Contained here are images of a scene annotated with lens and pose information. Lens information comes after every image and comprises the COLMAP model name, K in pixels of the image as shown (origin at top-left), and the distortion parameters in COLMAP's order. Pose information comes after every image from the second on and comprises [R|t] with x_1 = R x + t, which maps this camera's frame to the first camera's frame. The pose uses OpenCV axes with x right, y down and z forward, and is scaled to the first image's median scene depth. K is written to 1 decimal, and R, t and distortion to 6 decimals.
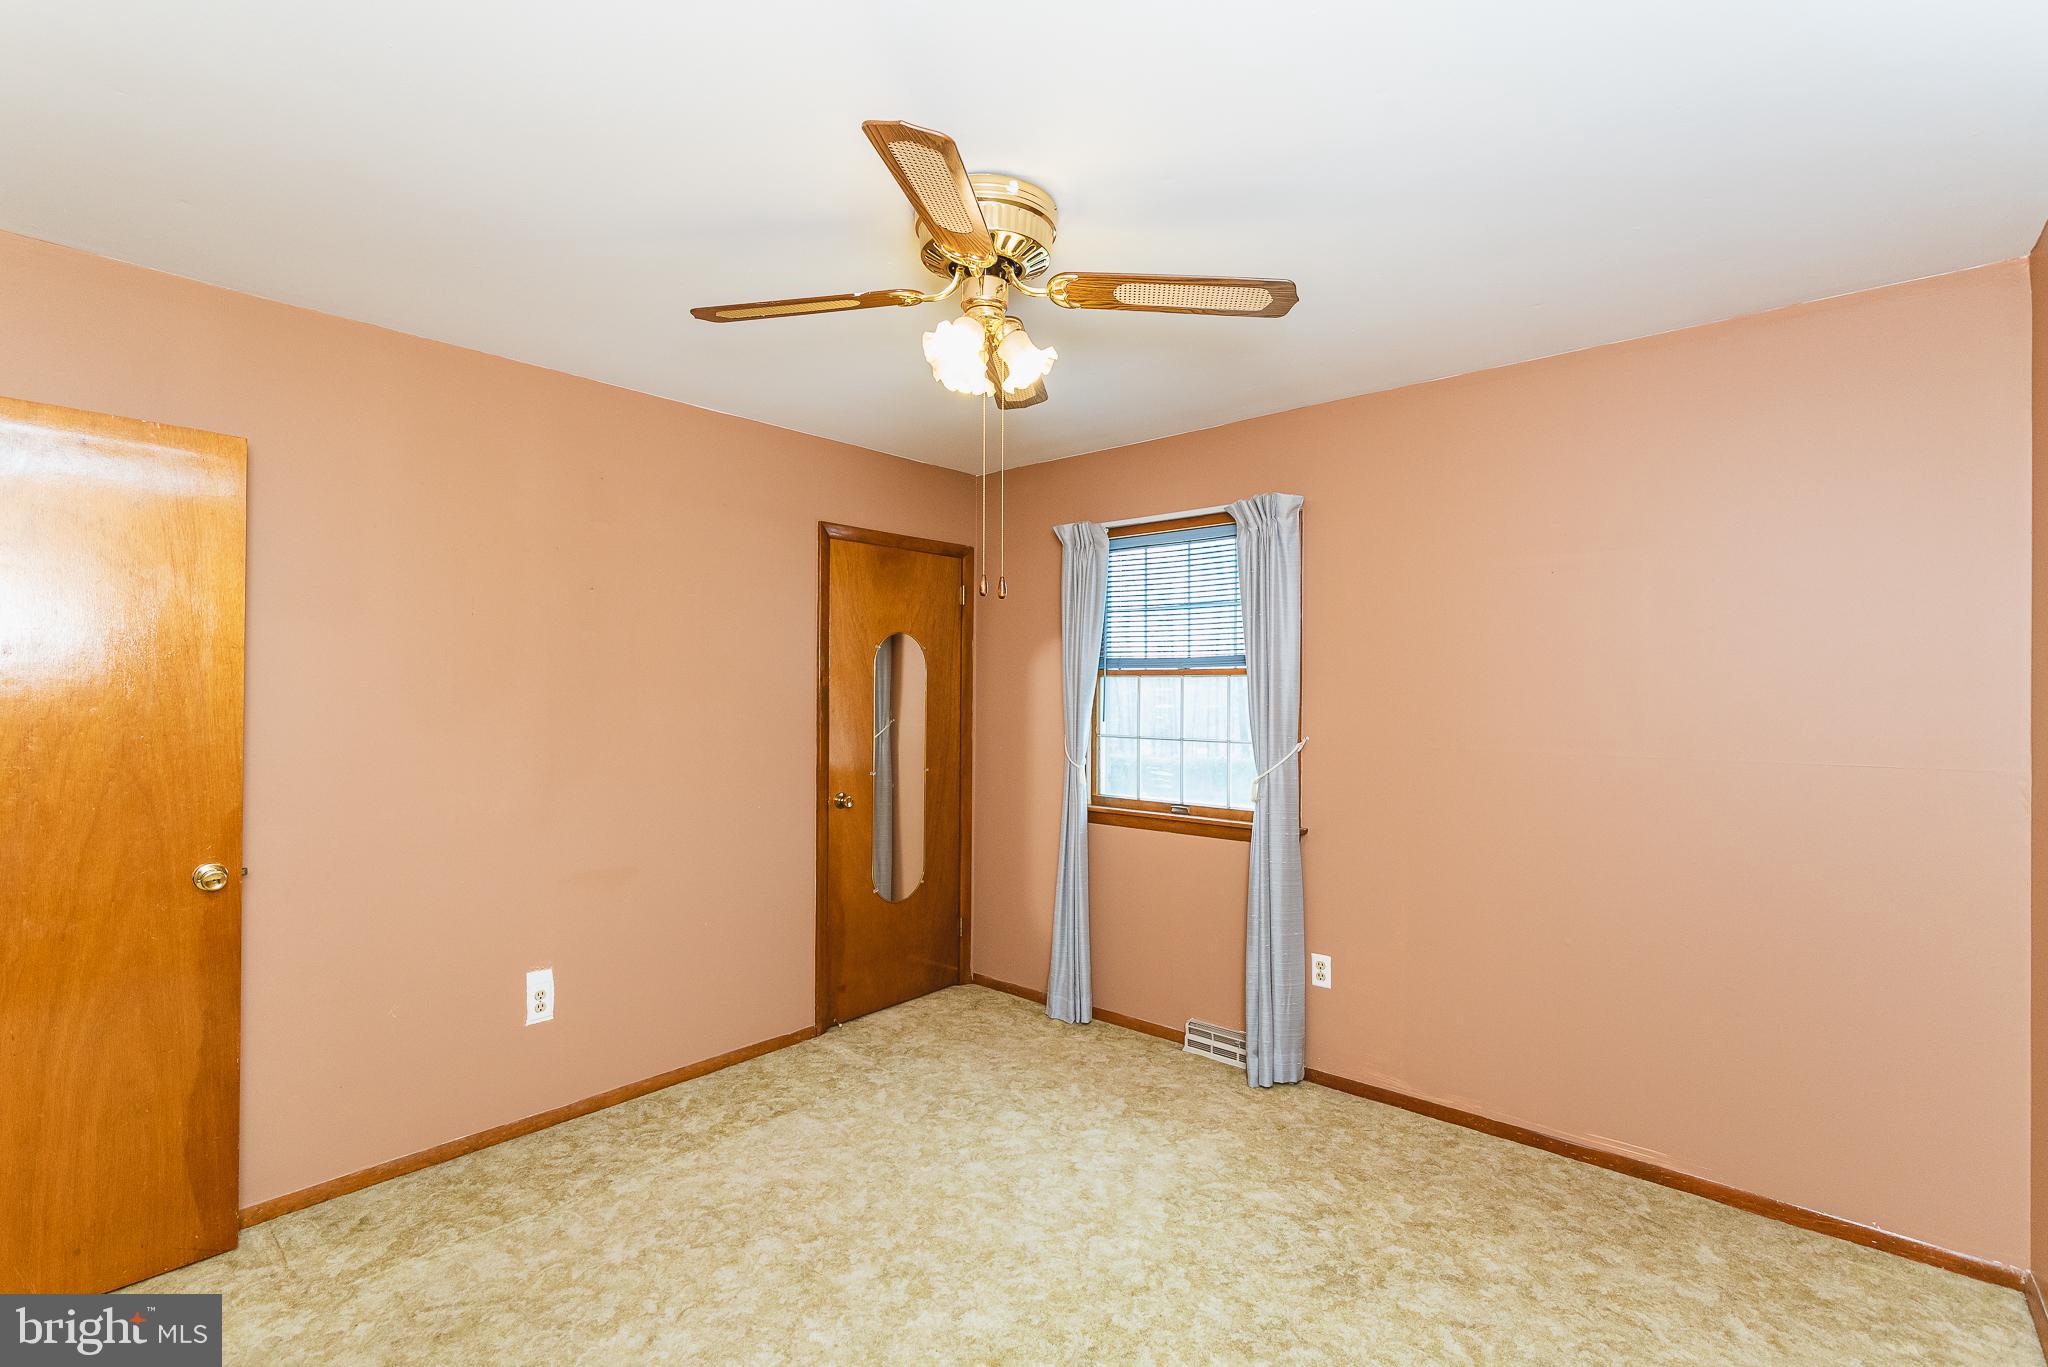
lens RADIAL K [[970.0, 0, 1036.6], [0, 970.0, 690.3], [0, 0, 1]] dist [-0.003780, 0.000340]
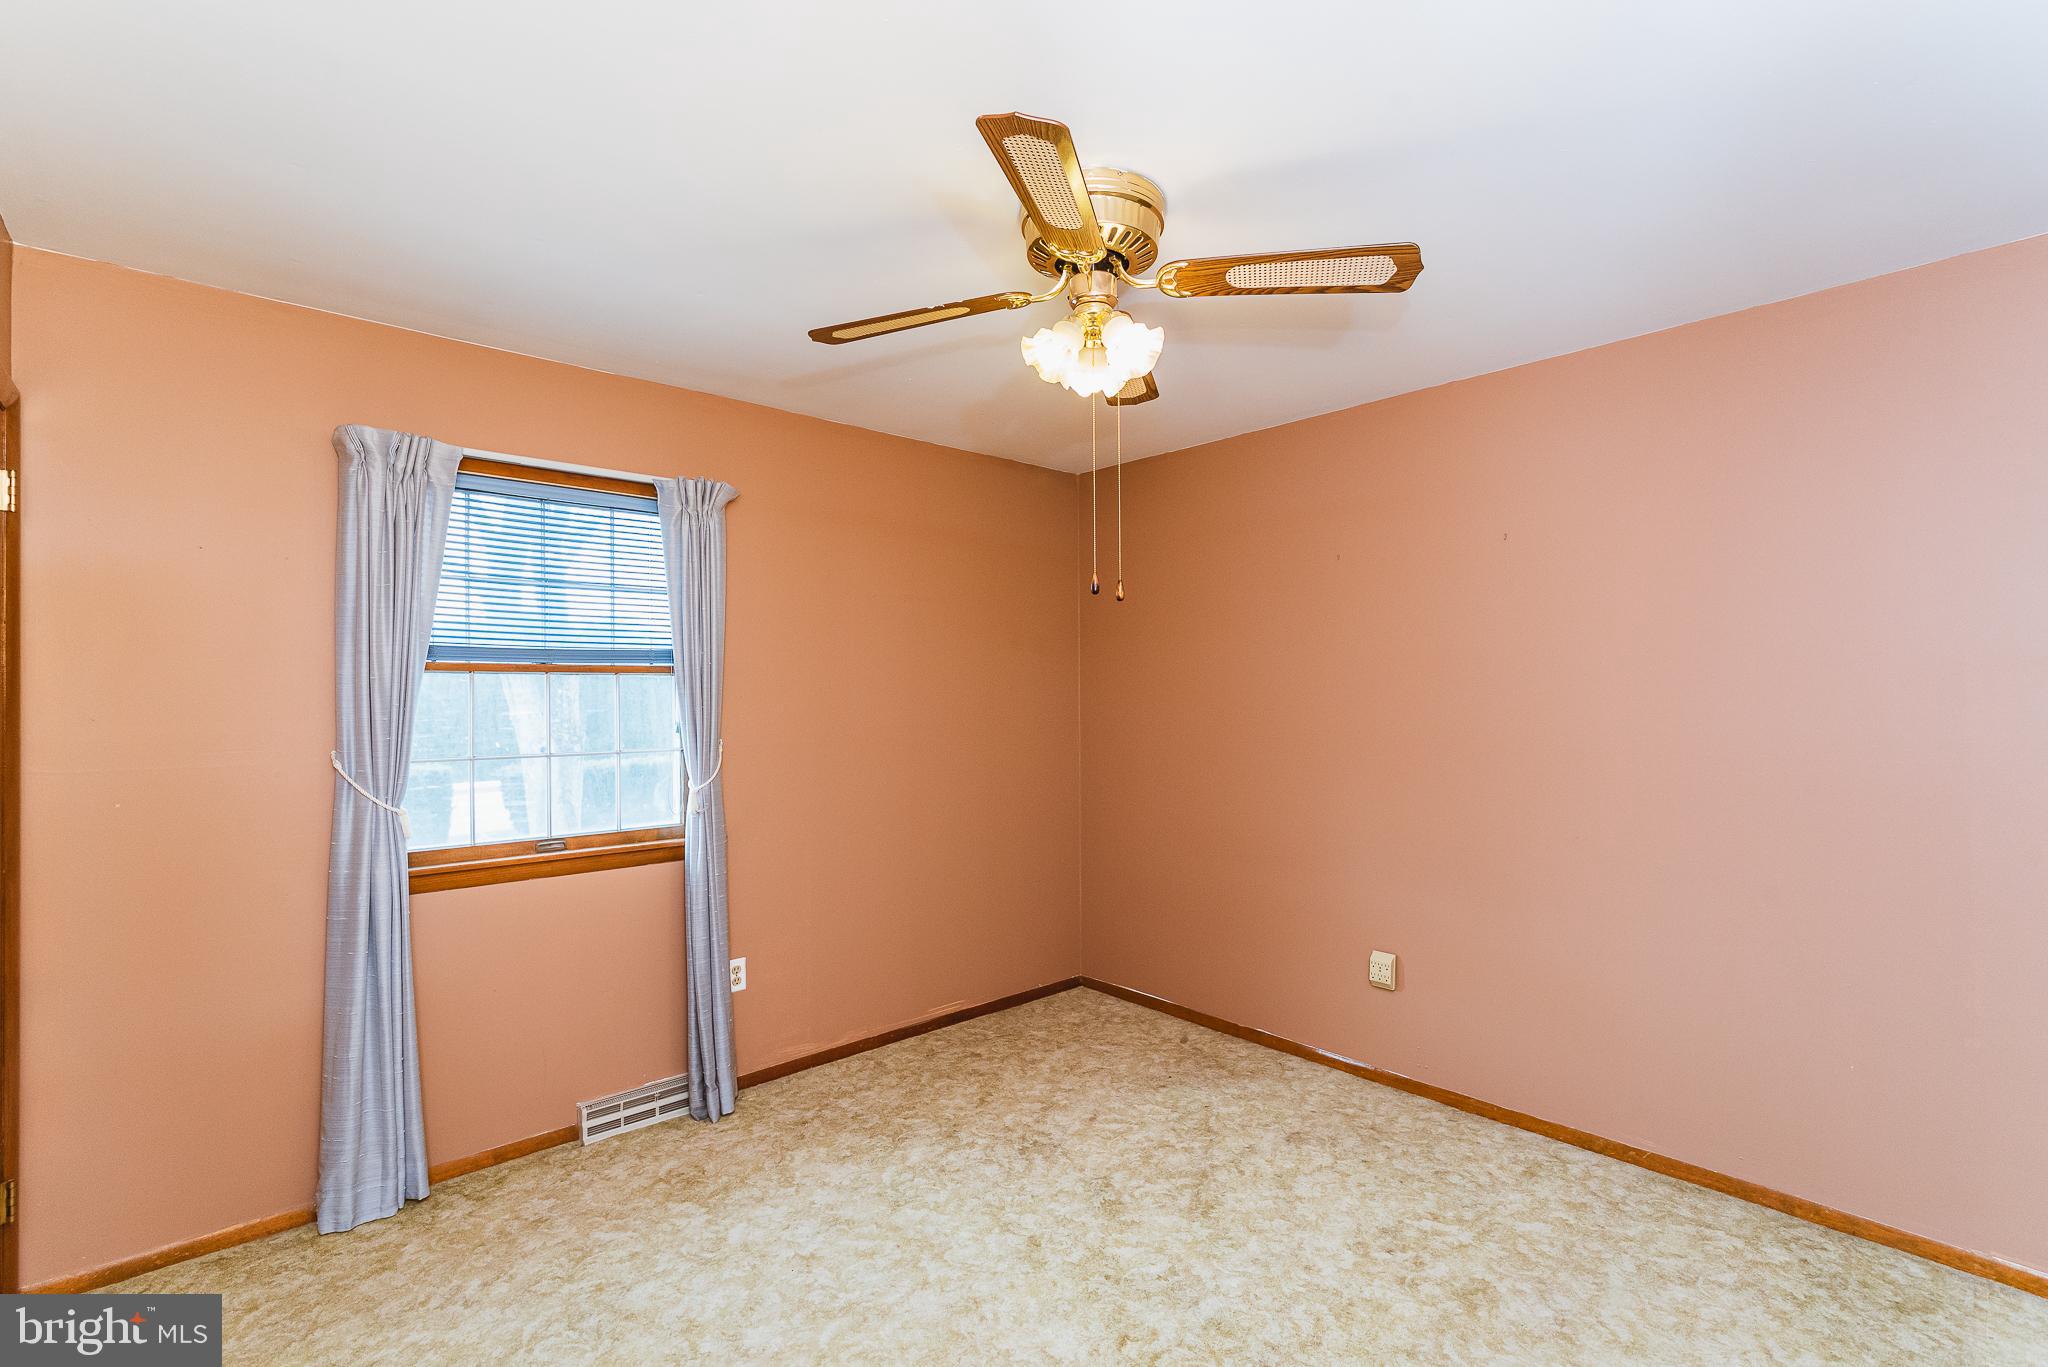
lens RADIAL K [[970.0, 0, 1036.6], [0, 970.0, 690.3], [0, 0, 1]] dist [-0.003780, 0.000340]
pose [[0.069798, -0.003574, 0.997555, -0.636943], [0.002108, 0.999992, 0.003435, -0.002974], [-0.997559, 0.001863, 0.069804, 0.597506]]
